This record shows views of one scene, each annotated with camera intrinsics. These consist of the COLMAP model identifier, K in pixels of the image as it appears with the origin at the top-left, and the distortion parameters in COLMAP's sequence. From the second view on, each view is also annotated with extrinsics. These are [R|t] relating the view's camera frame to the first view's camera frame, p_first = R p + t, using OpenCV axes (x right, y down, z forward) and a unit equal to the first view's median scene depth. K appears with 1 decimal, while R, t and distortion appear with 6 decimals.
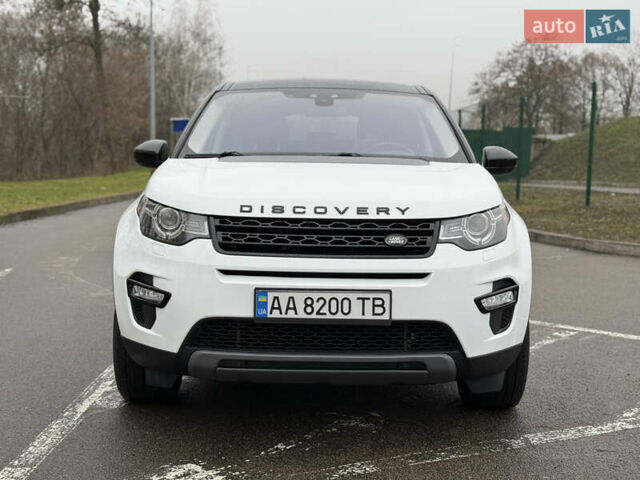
lens RADIAL K [[897.3, 0, 322.1], [0, 897.3, 240.2], [0, 0, 1]] dist [0.113113, 0.000000]
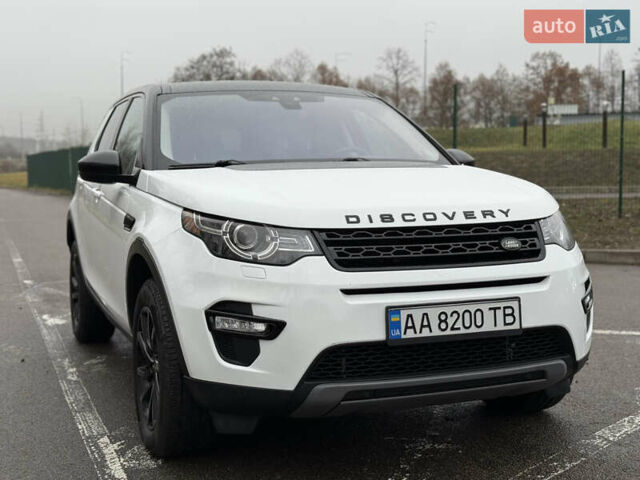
lens RADIAL K [[897.3, 0, 320.3], [0, 897.3, 244.3], [0, 0, 1]] dist [0.113113, 0.000000]
pose [[0.934275, -0.060680, 0.351351, -0.432836], [0.065163, 0.997874, -0.000938, -0.011633], [-0.350547, 0.023772, 0.936243, 0.182942]]
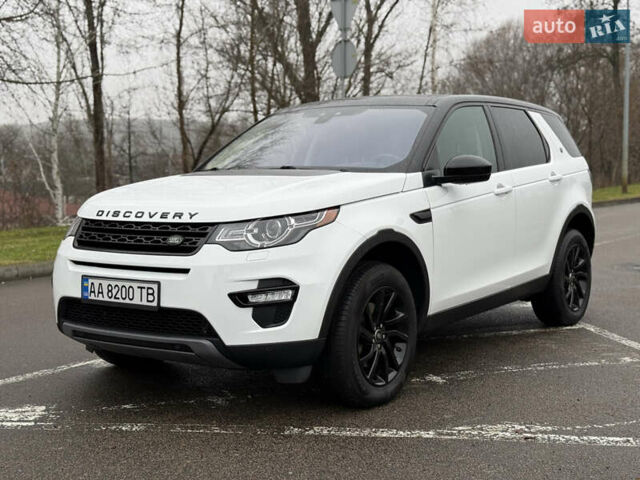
lens RADIAL K [[897.3, 0, 313.4], [0, 897.3, 240.3], [0, 0, 1]] dist [0.113113, 0.000000]
pose [[0.813372, 0.020125, -0.581396, 0.911368], [-0.029248, 0.999552, -0.006319, 0.002266], [0.581008, 0.022145, 0.813597, 0.140907]]
